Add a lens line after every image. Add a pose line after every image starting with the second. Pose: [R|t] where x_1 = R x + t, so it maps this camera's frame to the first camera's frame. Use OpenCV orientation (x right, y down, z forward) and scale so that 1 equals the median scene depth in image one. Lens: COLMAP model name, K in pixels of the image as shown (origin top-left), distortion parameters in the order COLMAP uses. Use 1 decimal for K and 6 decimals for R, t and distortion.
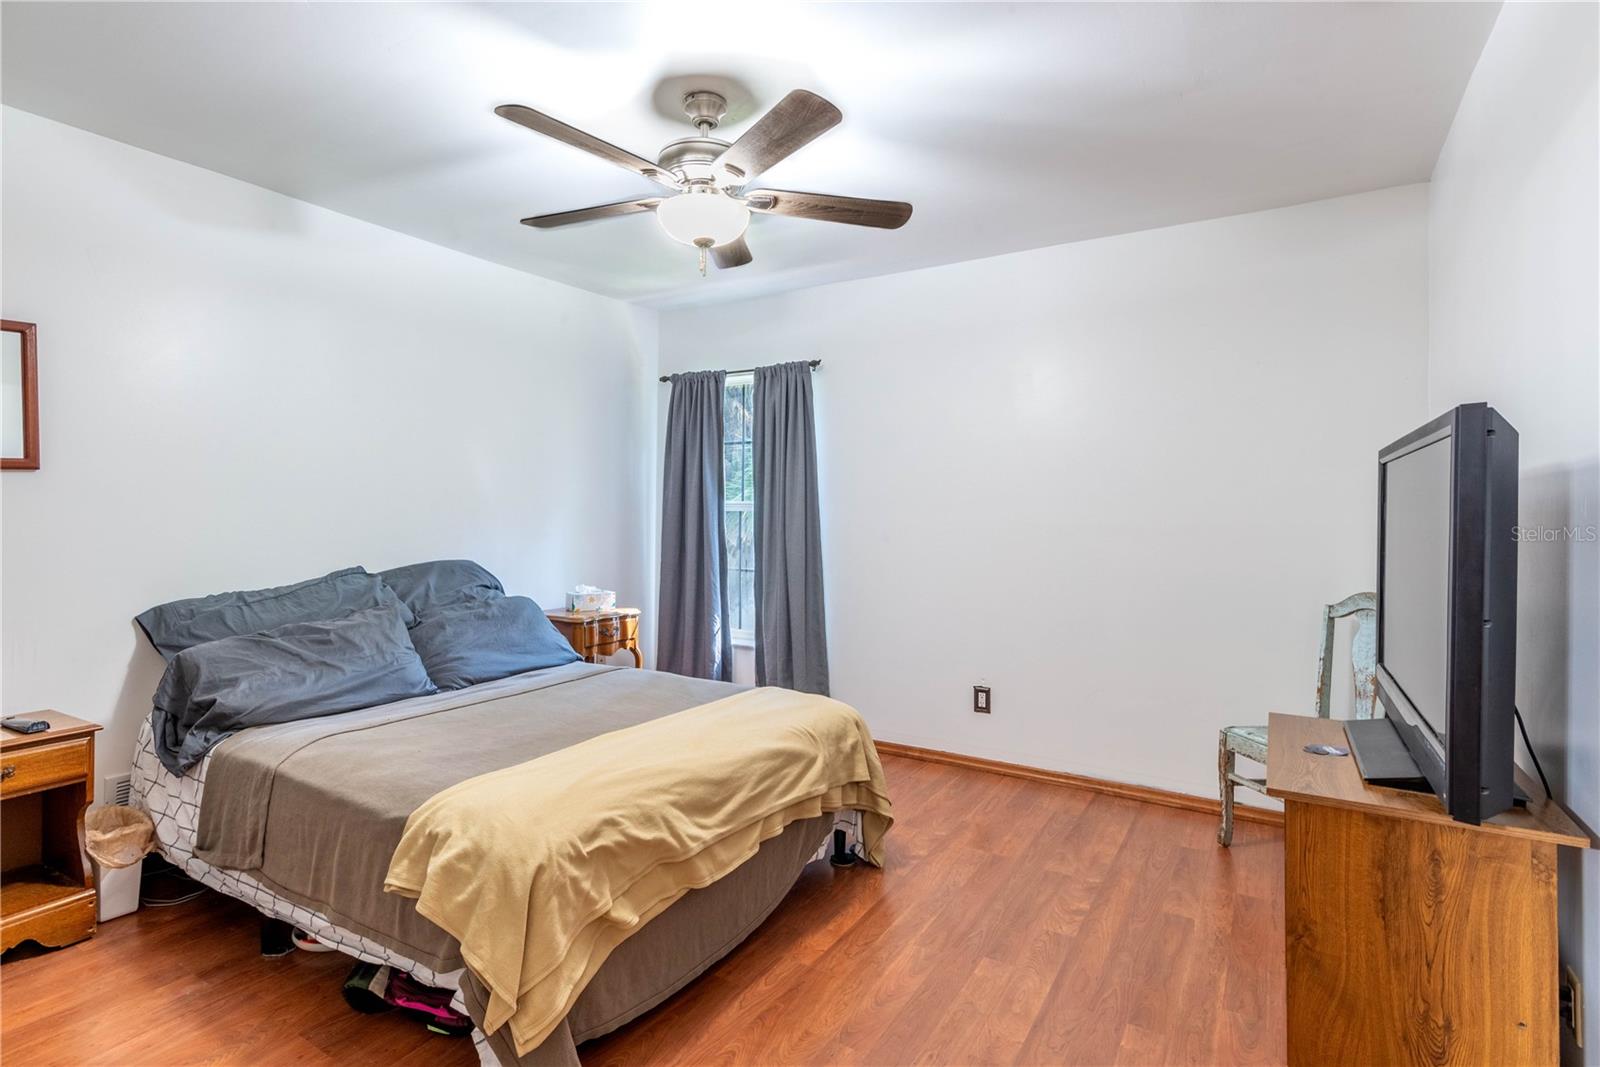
lens RADIAL K [[789.1, 0, 797.4], [0, 789.1, 523.3], [0, 0, 1]] dist [0.022247, 0.000395]
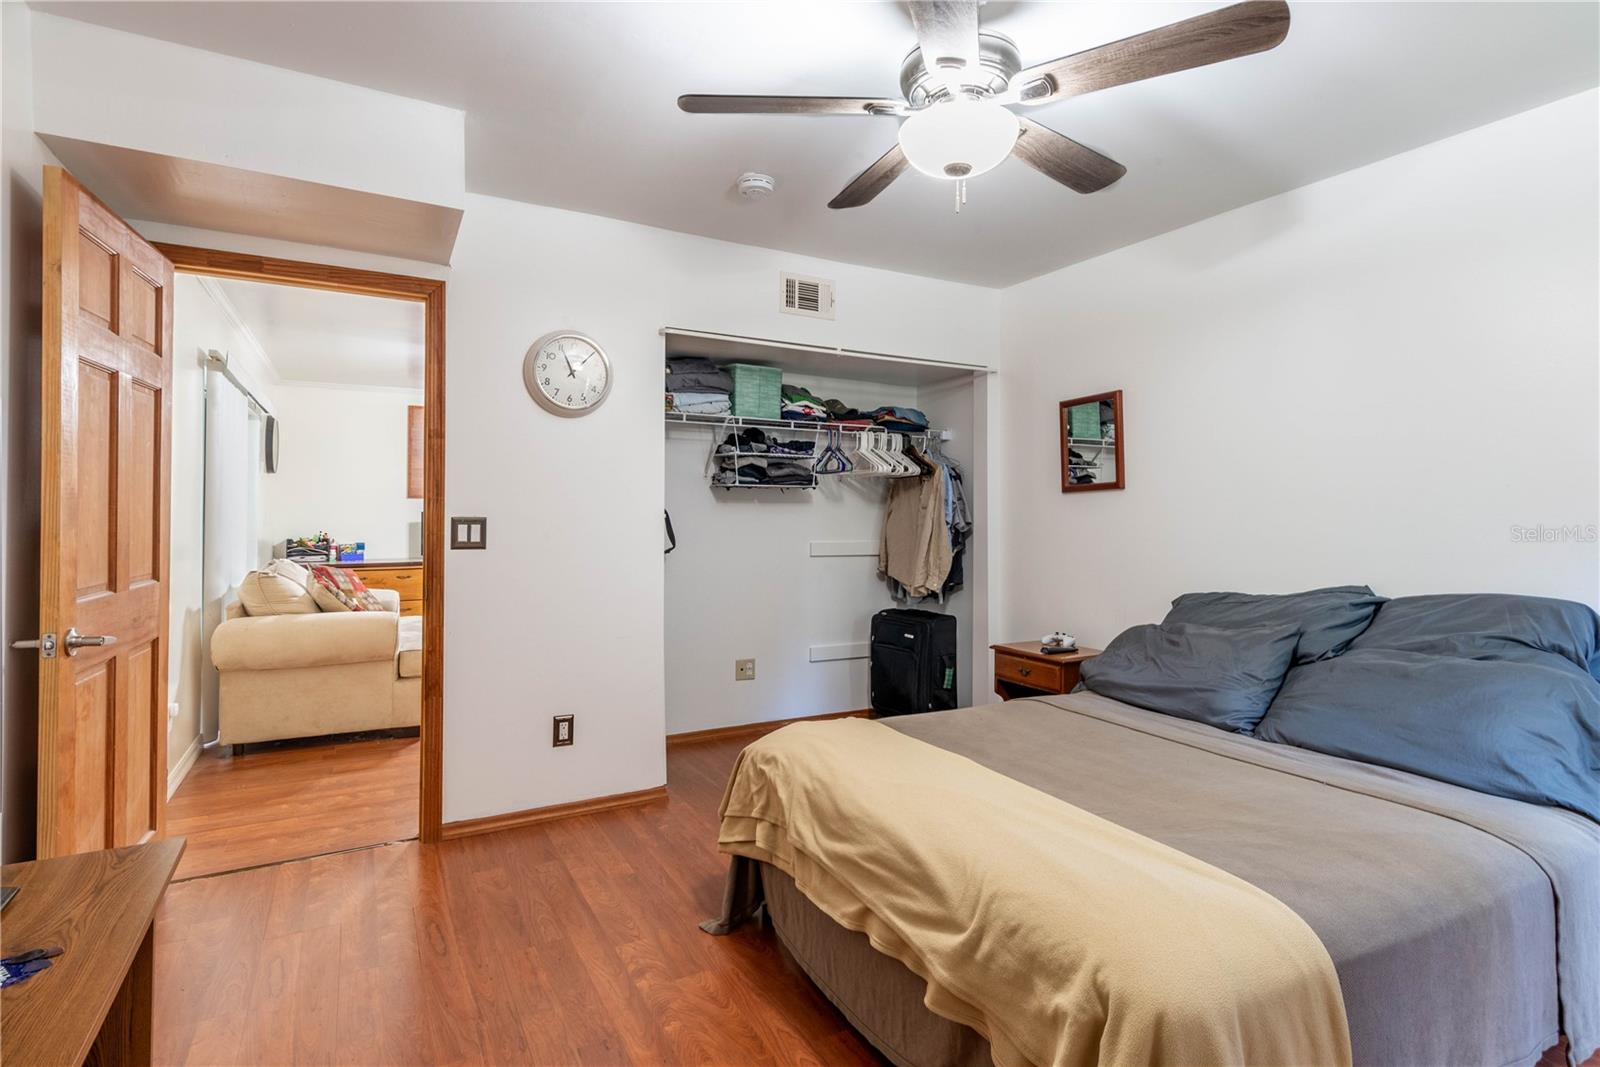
lens RADIAL K [[789.1, 0, 797.5], [0, 789.1, 523.7], [0, 0, 1]] dist [0.022247, 0.000395]
pose [[-0.494658, 0.001806, -0.869086, 0.680504], [-0.019861, 0.999713, 0.013382, -0.013046], [0.868861, 0.023881, -0.494480, 1.339734]]
